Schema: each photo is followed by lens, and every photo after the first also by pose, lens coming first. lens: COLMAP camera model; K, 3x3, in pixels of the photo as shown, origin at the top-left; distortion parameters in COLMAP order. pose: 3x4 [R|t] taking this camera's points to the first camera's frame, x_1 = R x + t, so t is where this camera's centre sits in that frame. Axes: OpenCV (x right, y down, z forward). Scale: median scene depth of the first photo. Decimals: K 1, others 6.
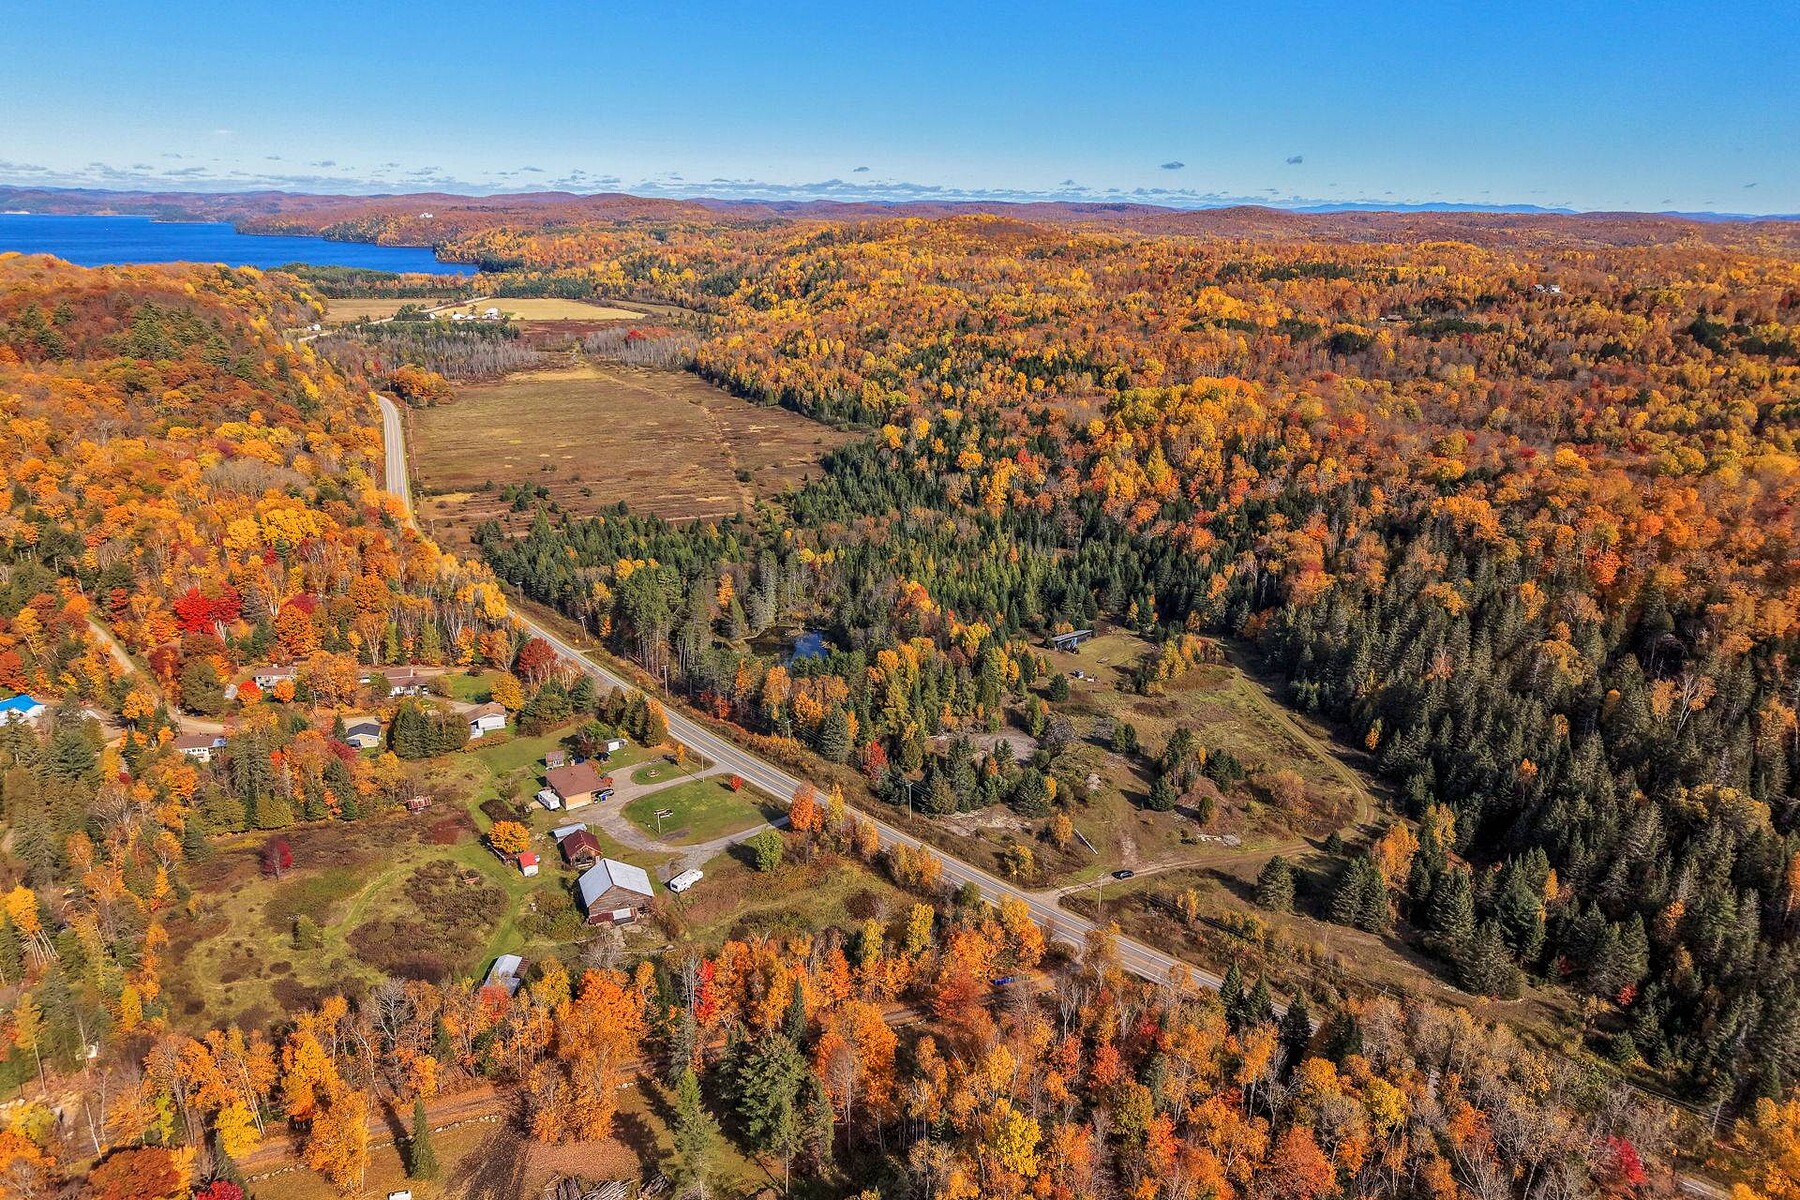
lens RADIAL K [[1222.3, 0, 900.0], [0, 1222.3, 600.0], [0, 0, 1]] dist [0.046576, -0.056420]
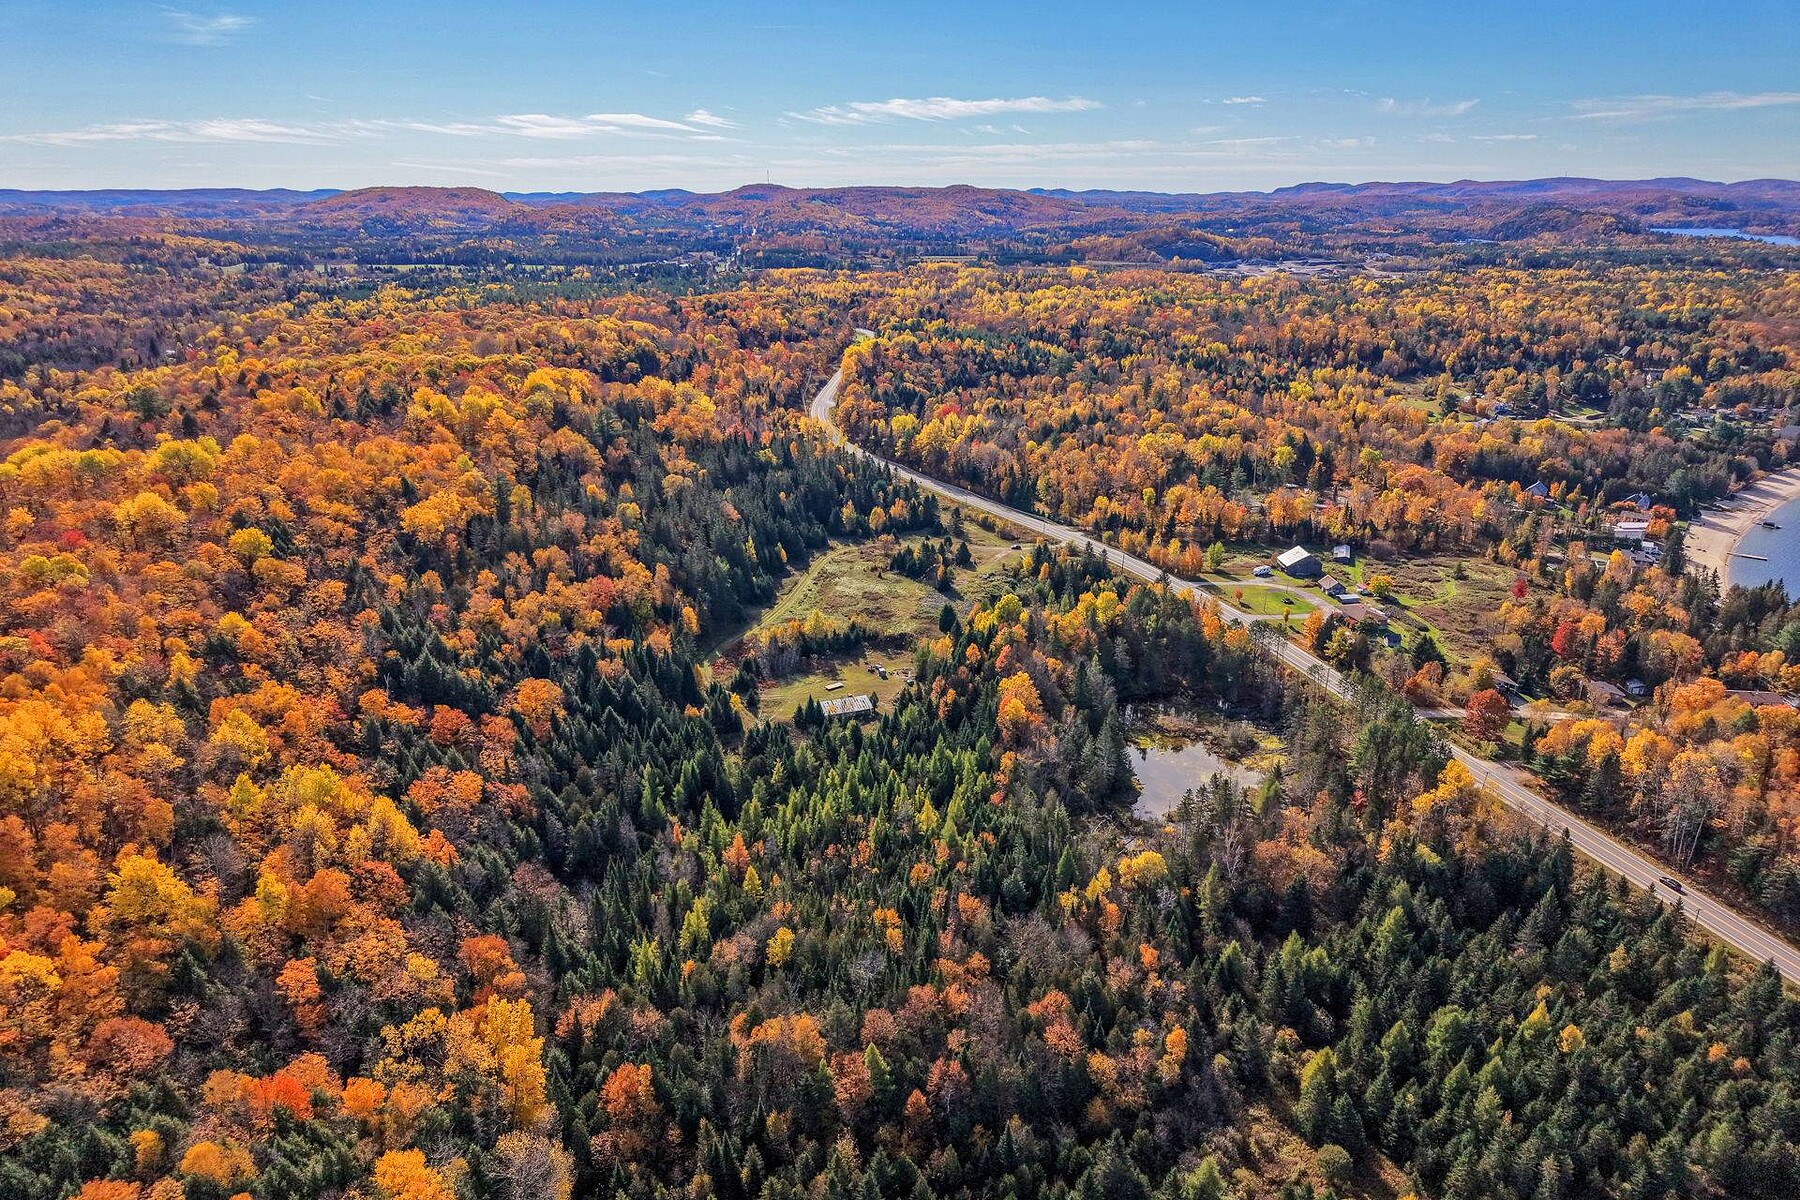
lens RADIAL K [[1201.7, 0, 908.4], [0, 1201.7, 631.9], [0, 0, 1]] dist [0.006948, 0.000434]
pose [[-0.941482, -0.136465, 0.308202, -0.132647], [0.083544, 0.791366, 0.605607, -0.439006], [-0.326544, 0.595917, -0.733656, 1.367358]]
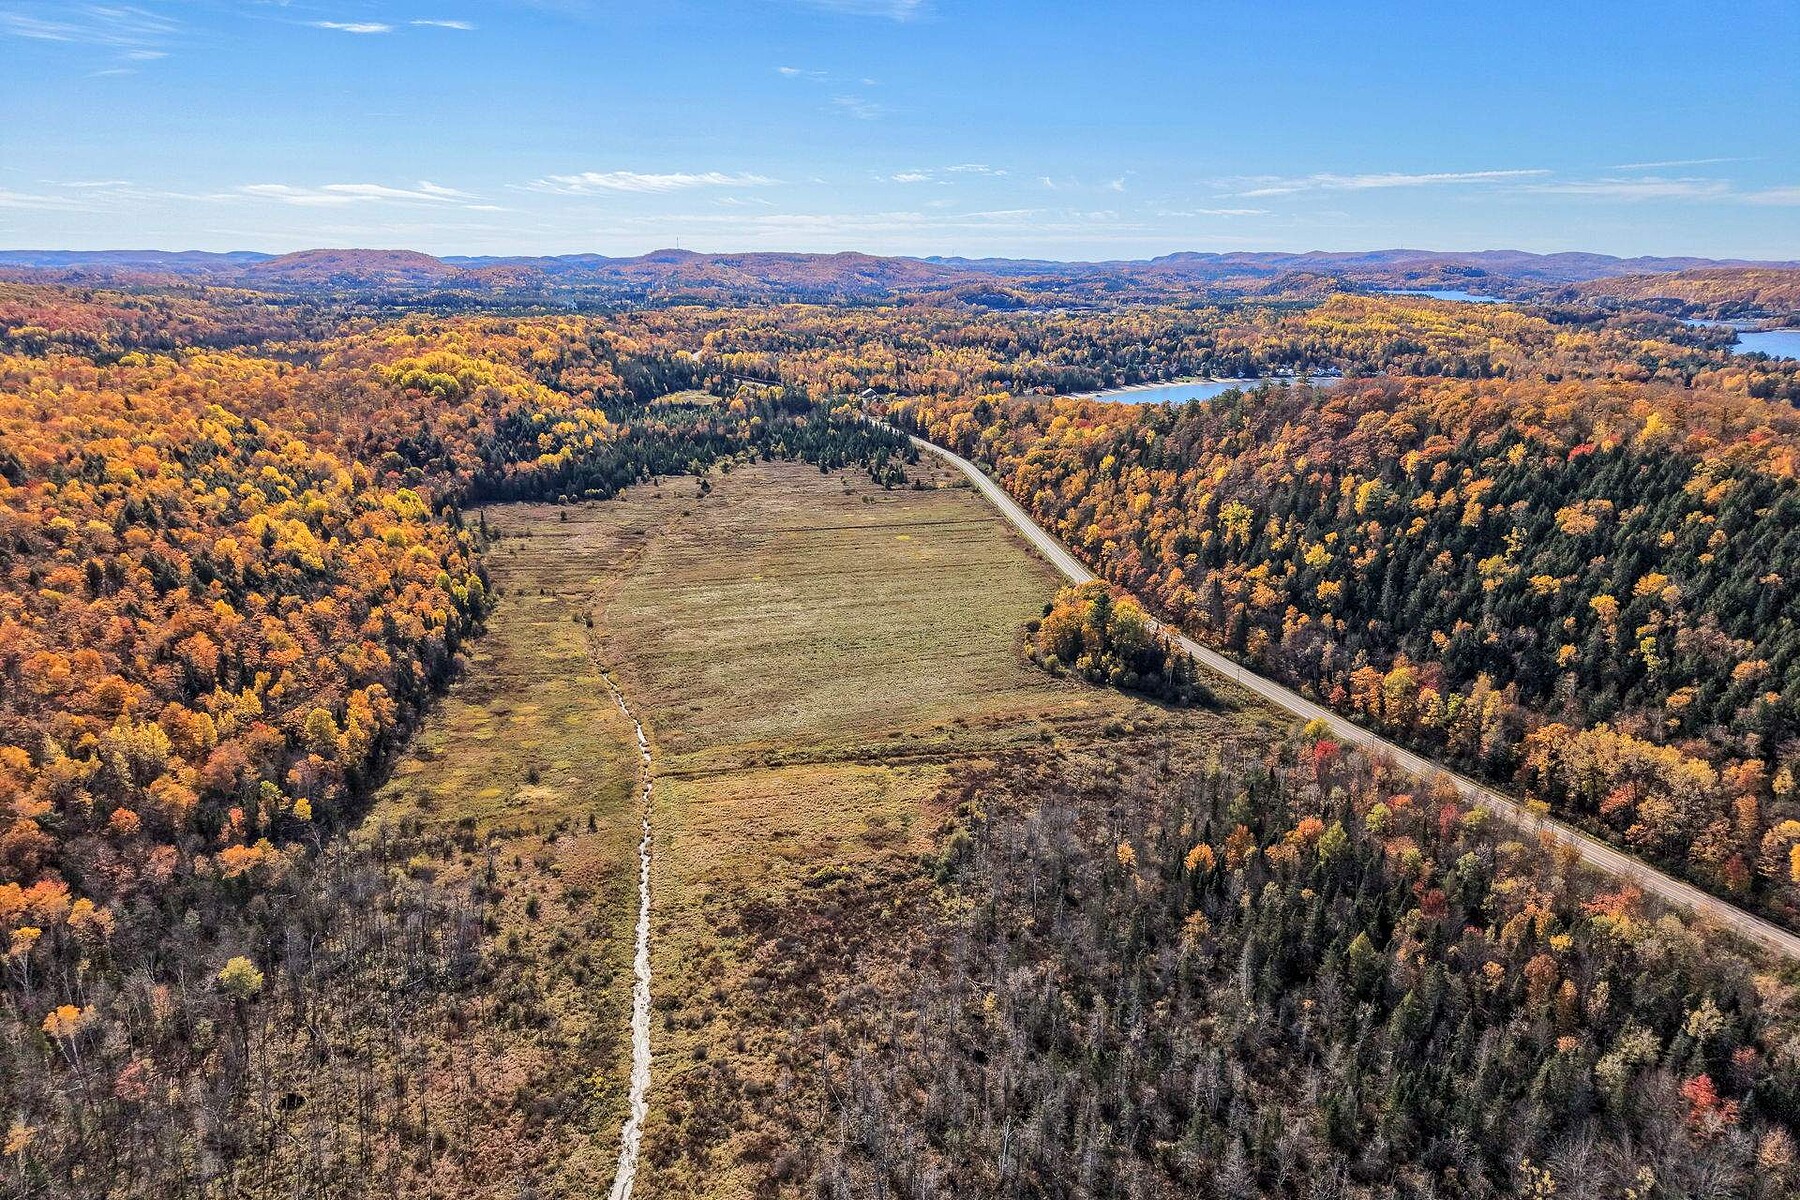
lens RADIAL K [[1168.9, 0, 898.9], [0, 1168.9, 661.2], [0, 0, 1]] dist [0.016401, -0.014214]
pose [[-0.961249, -0.116170, 0.250012, -0.846334], [0.057658, 0.802107, 0.594390, -0.859145], [-0.269586, 0.585772, -0.764326, 2.671757]]
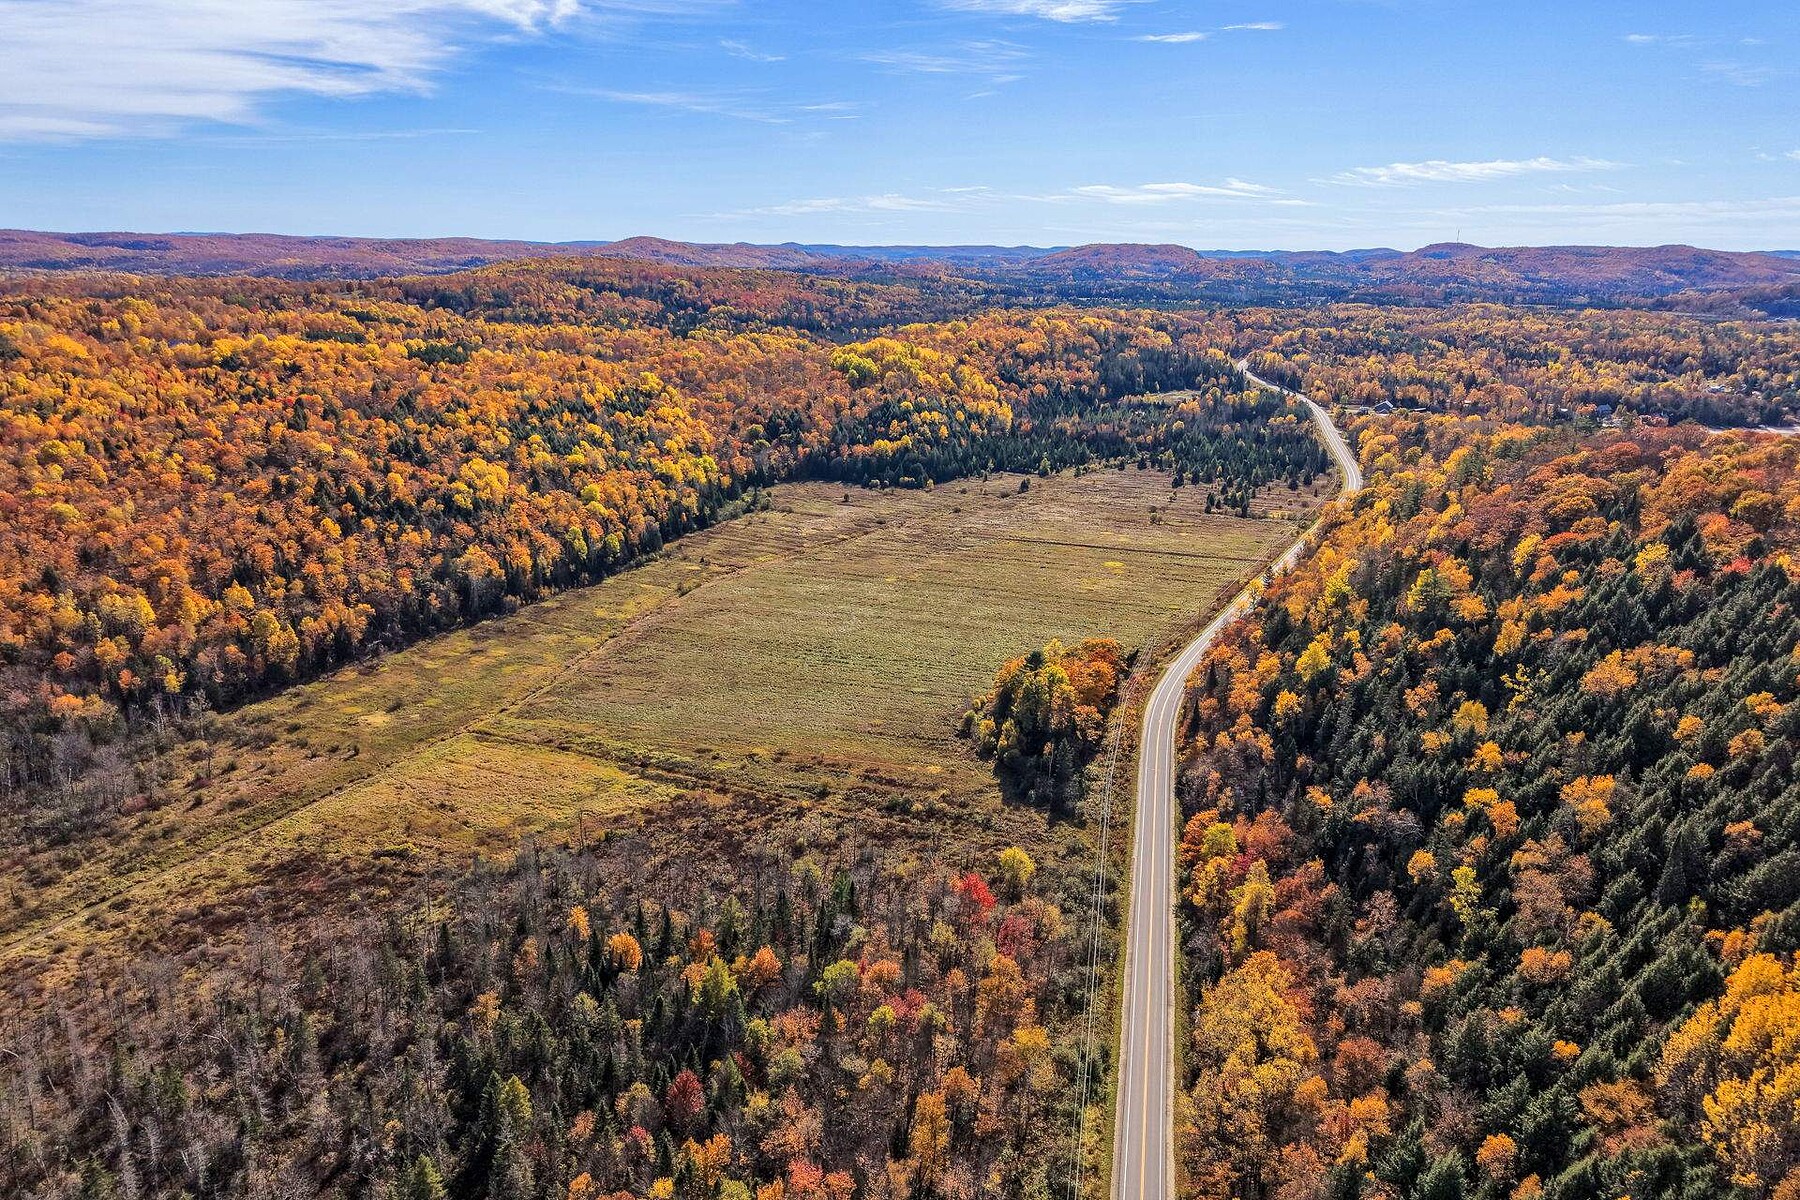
lens RADIAL K [[1203.3, 0, 900.0], [0, 1203.3, 600.0], [0, 0, 1]] dist [0.017961, -0.017807]
pose [[-0.623343, -0.246281, 0.742152, -1.254620], [0.218996, 0.856139, 0.468045, -0.768146], [-0.750656, 0.454281, -0.479734, 2.345400]]
